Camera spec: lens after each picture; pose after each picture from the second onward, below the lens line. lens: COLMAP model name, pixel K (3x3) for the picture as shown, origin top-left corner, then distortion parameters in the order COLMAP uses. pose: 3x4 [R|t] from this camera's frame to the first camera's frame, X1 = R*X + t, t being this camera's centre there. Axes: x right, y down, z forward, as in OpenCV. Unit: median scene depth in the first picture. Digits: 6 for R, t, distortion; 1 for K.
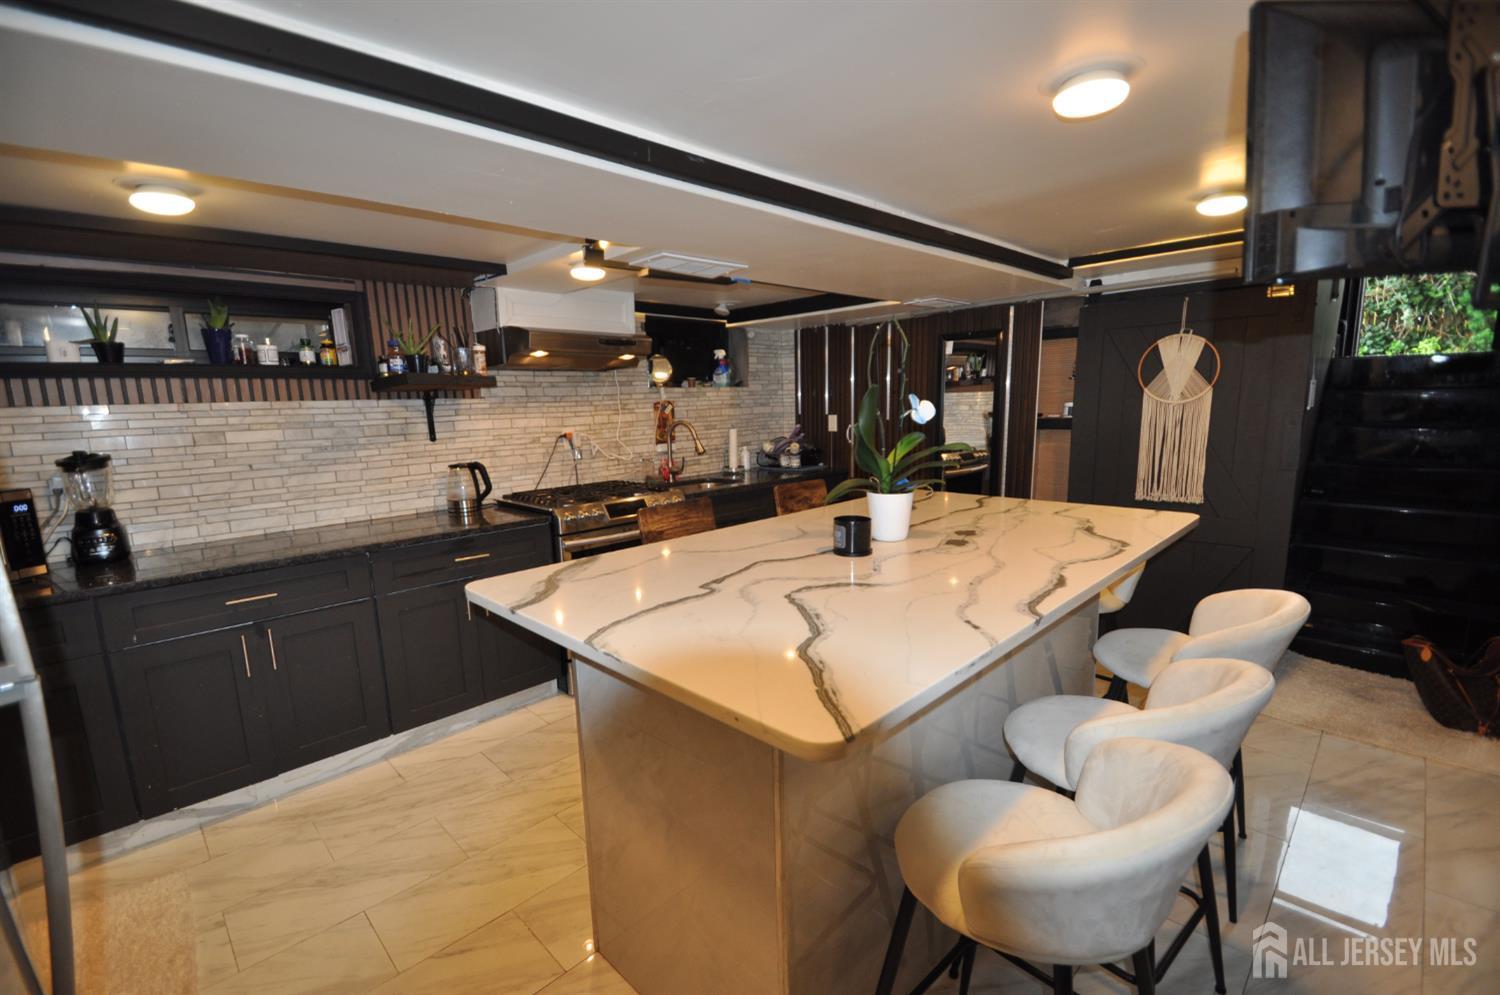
lens RADIAL K [[660.7, 0, 726.6], [0, 660.7, 514.8], [0, 0, 1]] dist [0.015551, -0.016339]
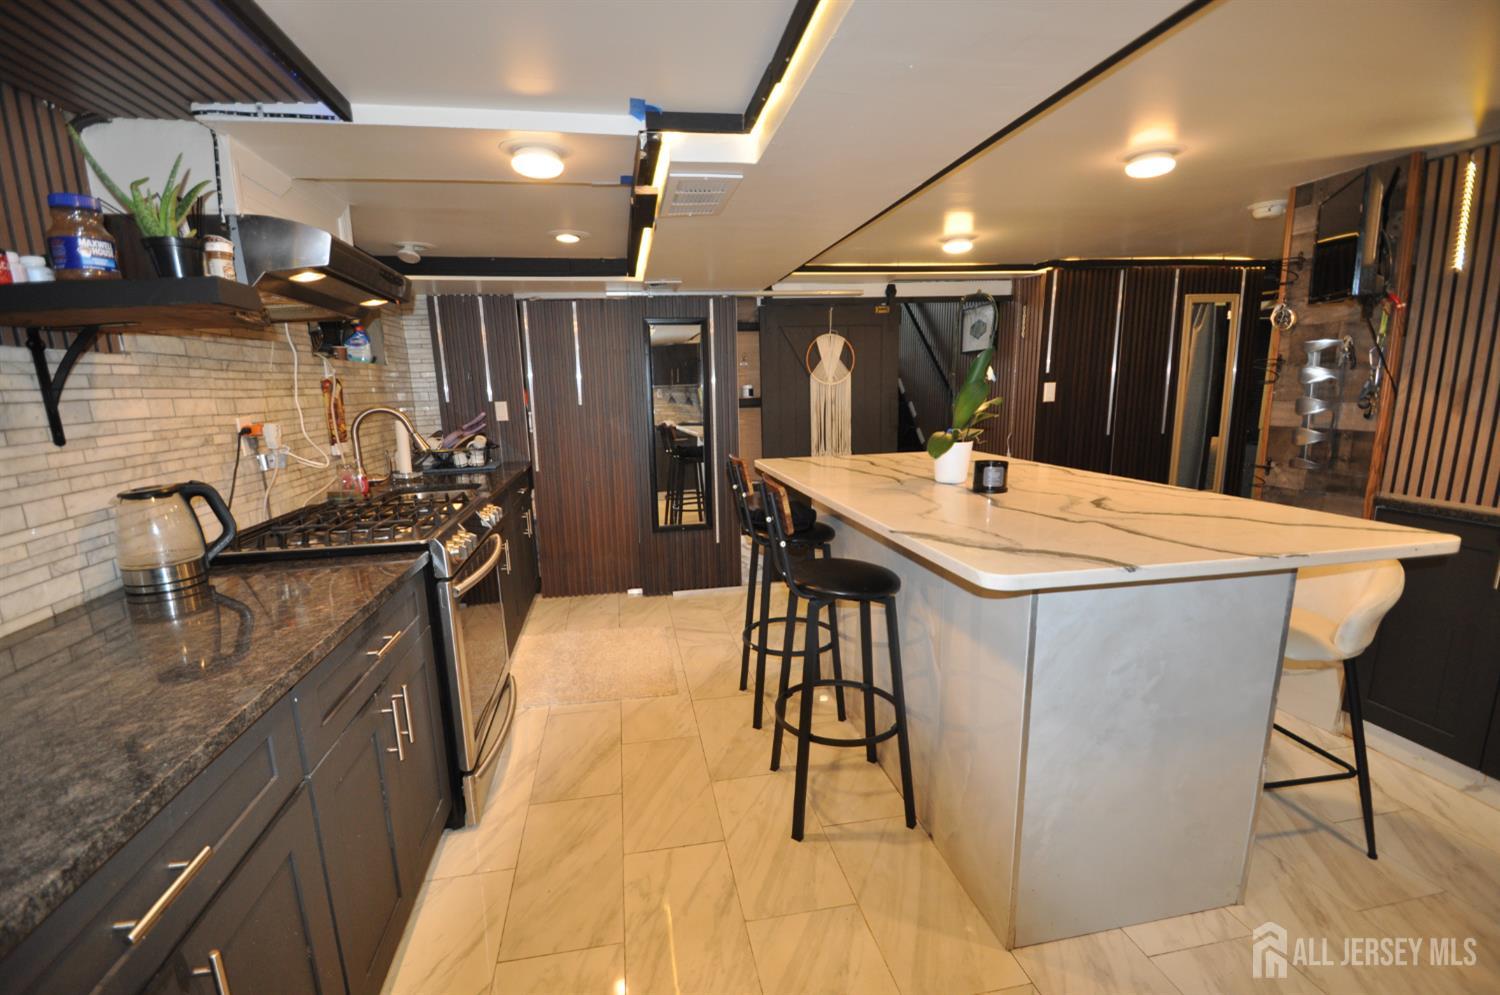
lens RADIAL K [[660.7, 0, 741.4], [0, 660.7, 513.0], [0, 0, 1]] dist [0.015551, -0.016339]
pose [[0.547370, -0.142471, 0.824675, -0.532728], [0.154198, 0.985701, 0.067942, -0.025838], [-0.822563, 0.089974, 0.561512, 0.369800]]
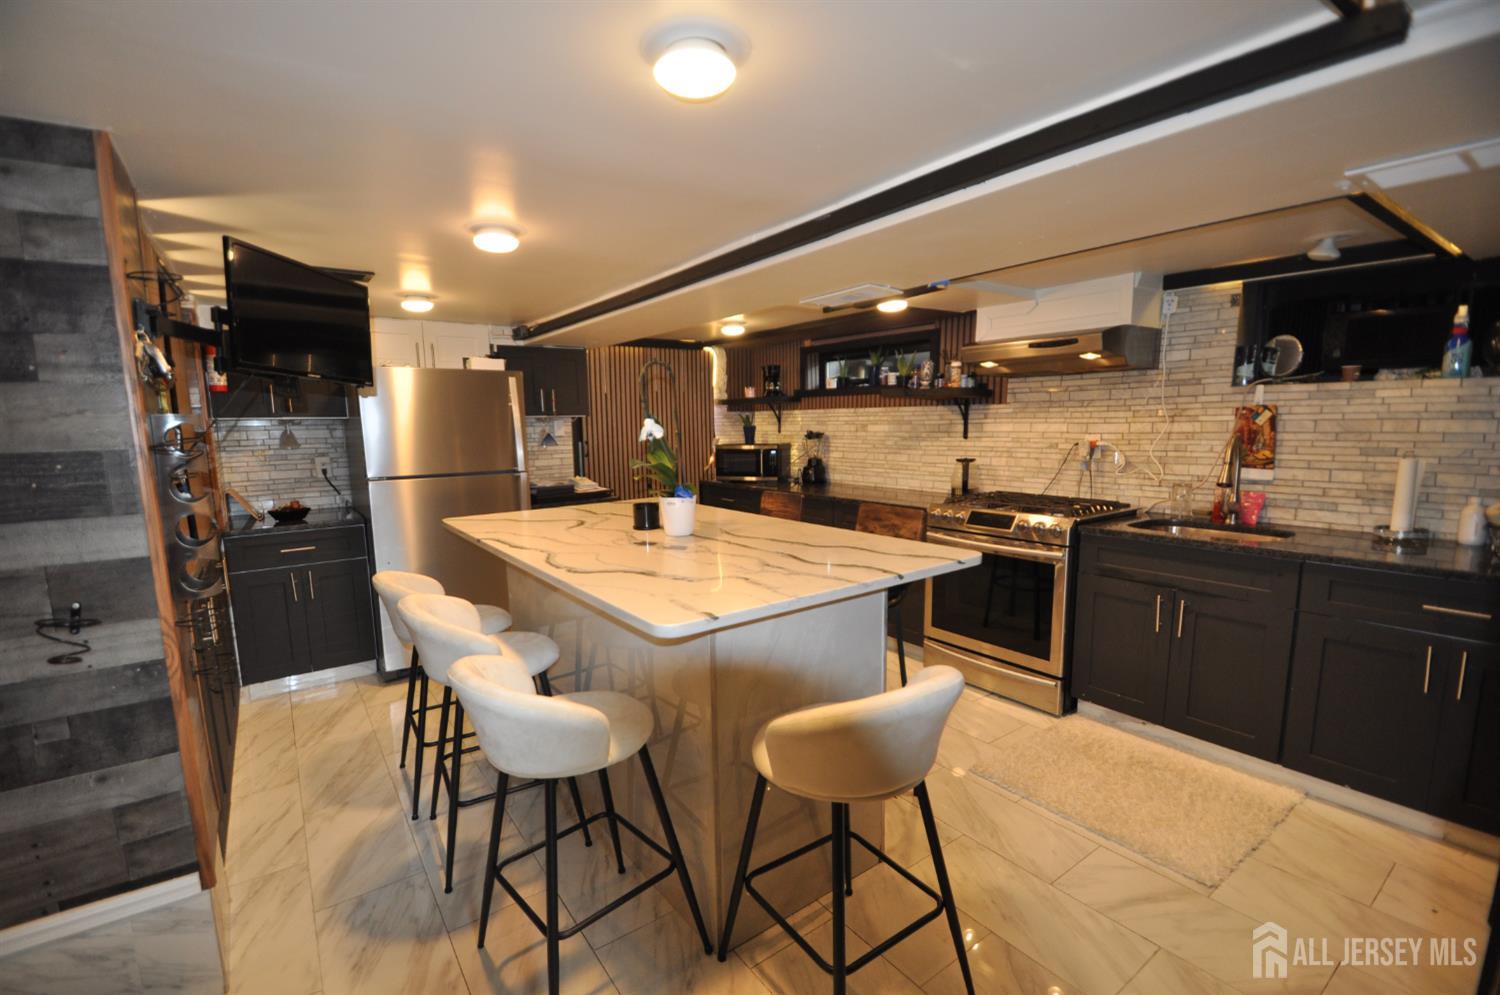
lens RADIAL K [[660.7, 0, 724.8], [0, 660.7, 521.3], [0, 0, 1]] dist [0.015551, -0.016339]
pose [[-0.165276, 0.183263, -0.969071, 0.818636], [-0.144755, 0.967435, 0.207642, -0.145875], [0.975566, 0.174596, -0.133366, 0.712580]]
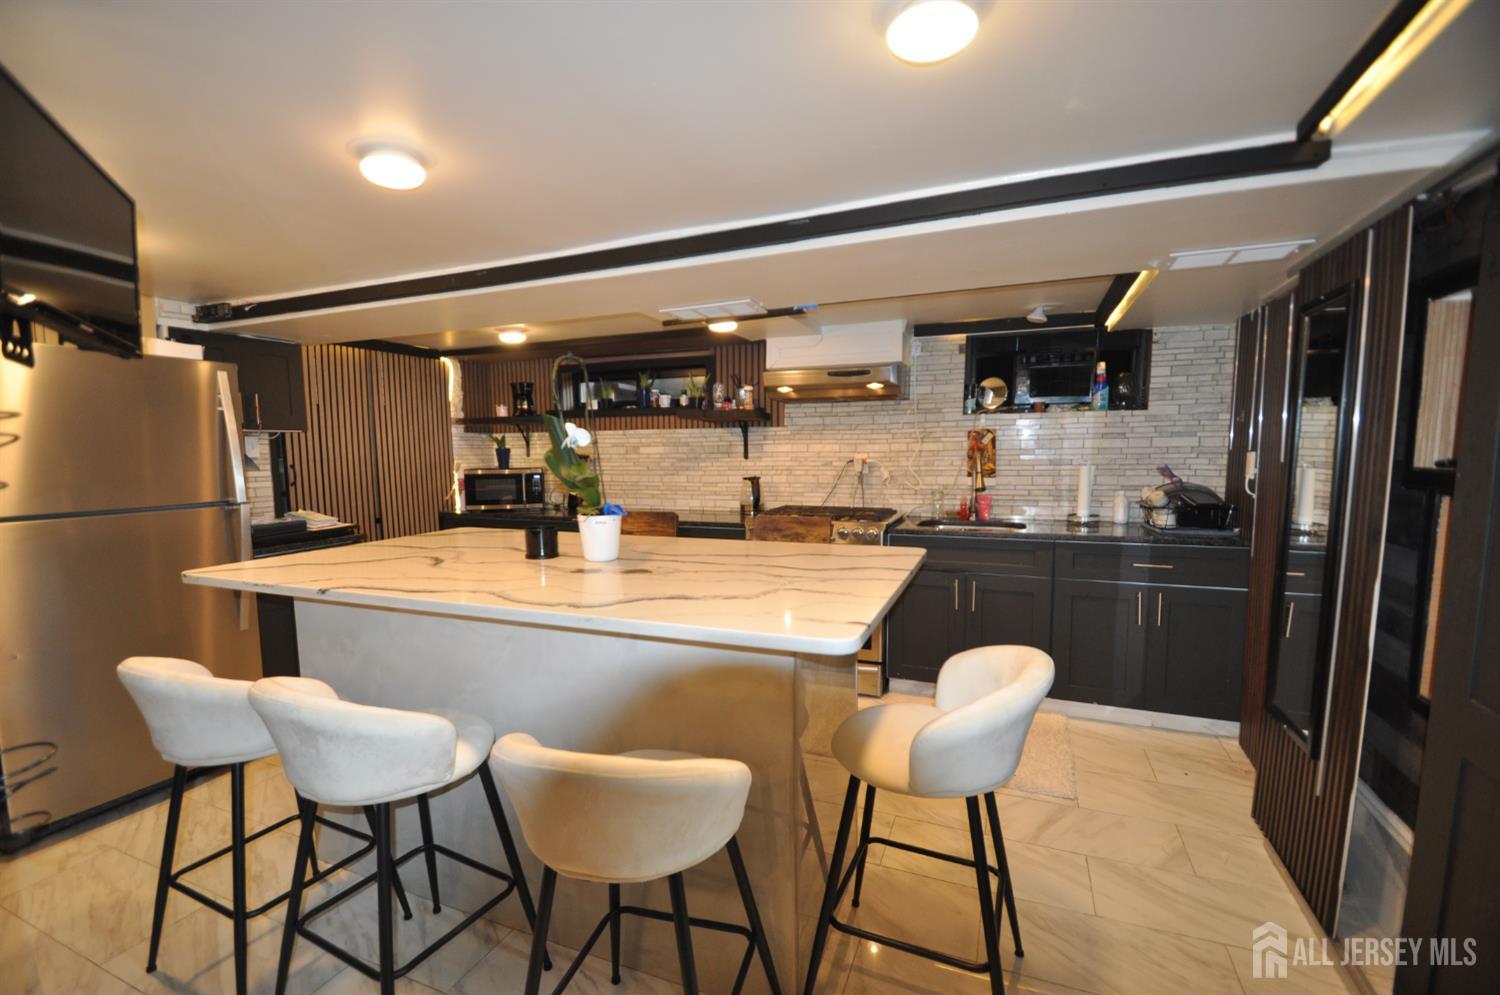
lens RADIAL K [[660.7, 0, 736.7], [0, 660.7, 517.0], [0, 0, 1]] dist [0.015551, -0.016339]
pose [[0.381602, 0.122203, -0.916213, 0.739812], [-0.157667, 0.985301, 0.065749, -0.076458], [0.910780, 0.119367, 0.395260, 0.446893]]
